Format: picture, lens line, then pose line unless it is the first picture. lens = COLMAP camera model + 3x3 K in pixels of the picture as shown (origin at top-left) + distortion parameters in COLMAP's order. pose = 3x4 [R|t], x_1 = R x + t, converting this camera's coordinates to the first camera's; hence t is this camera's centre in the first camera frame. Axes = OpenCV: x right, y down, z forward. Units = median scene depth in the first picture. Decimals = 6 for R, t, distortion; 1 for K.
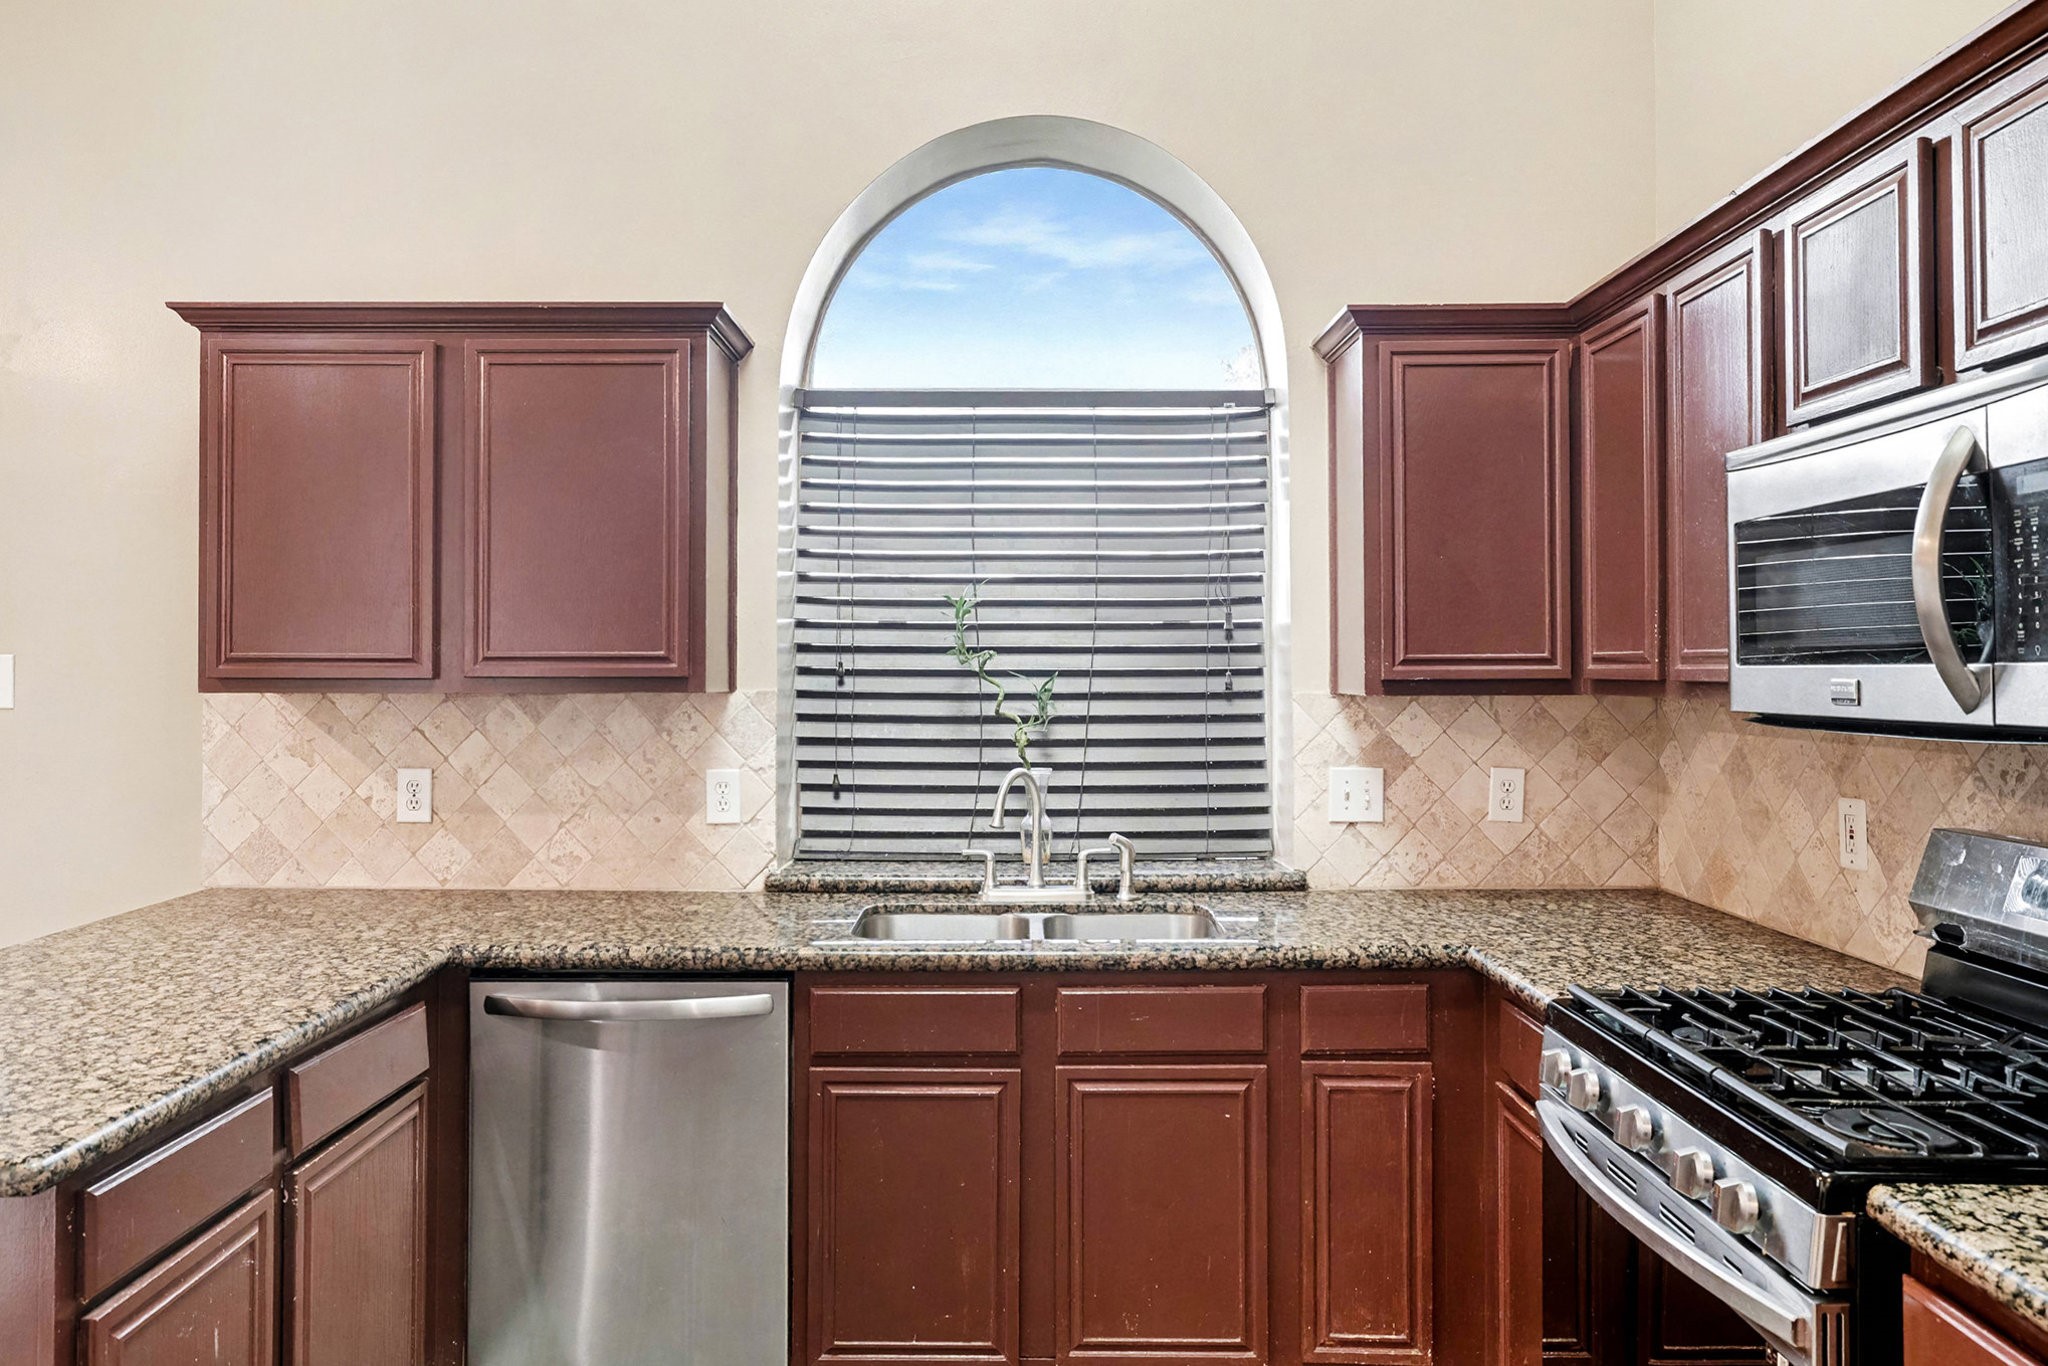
lens RADIAL K [[1411.7, 0, 1024.2], [0, 1411.7, 645.6], [0, 0, 1]] dist [-0.007168, -0.000848]
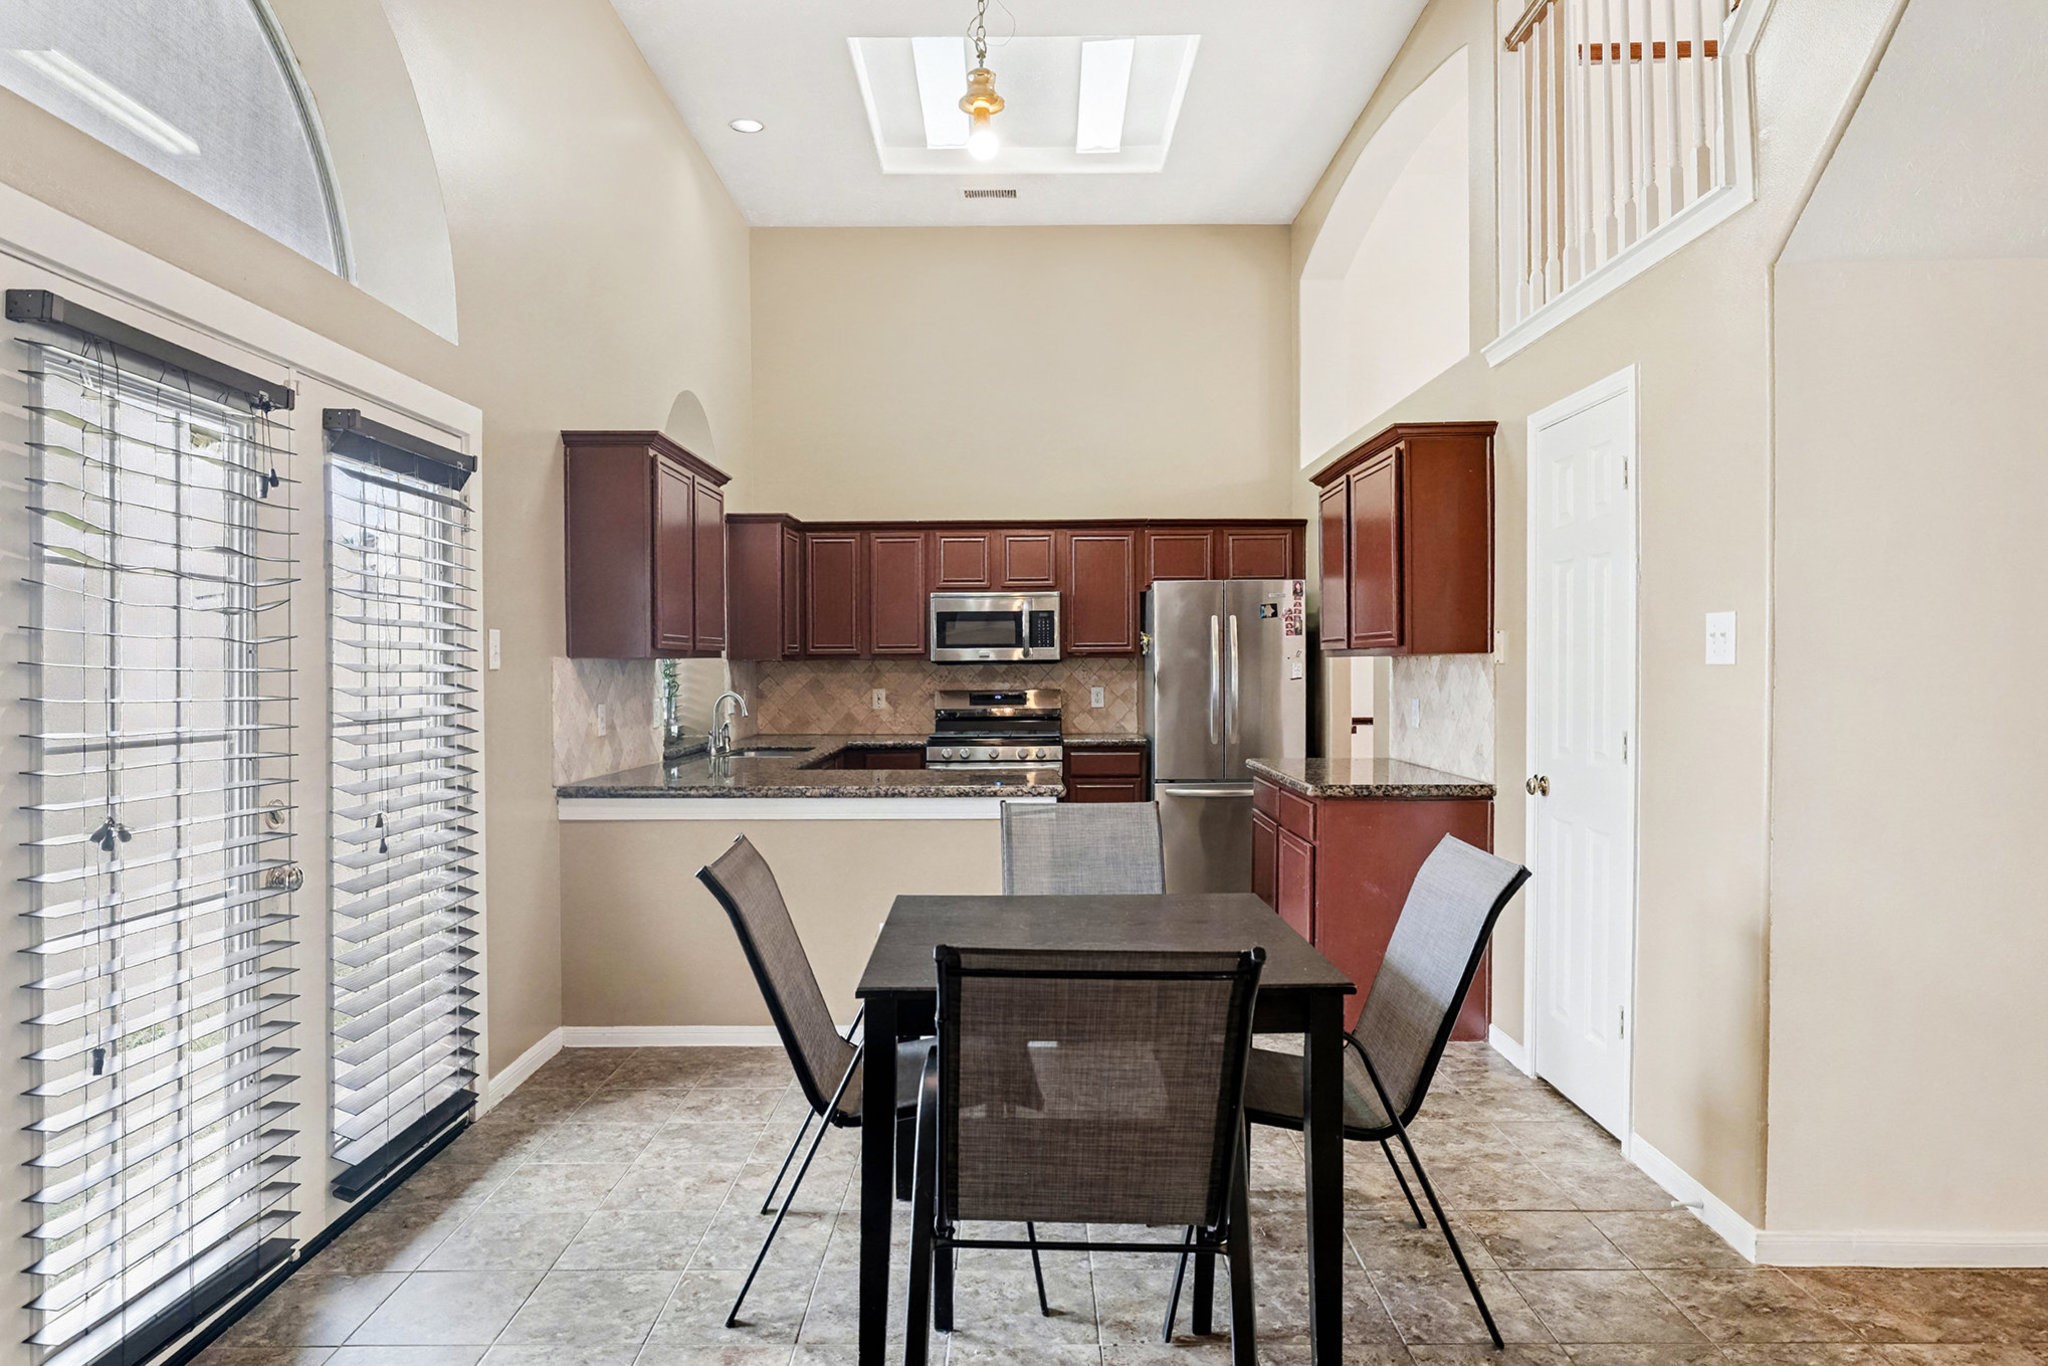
lens RADIAL K [[1216.5, 0, 1026.7], [0, 1216.5, 660.1], [0, 0, 1]] dist [-0.002347, -0.000185]
pose [[0.005593, 0.002390, 0.999982, -1.872996], [-0.008814, 0.999958, -0.002340, 0.033281], [-0.999946, -0.008801, 0.005614, 0.488091]]
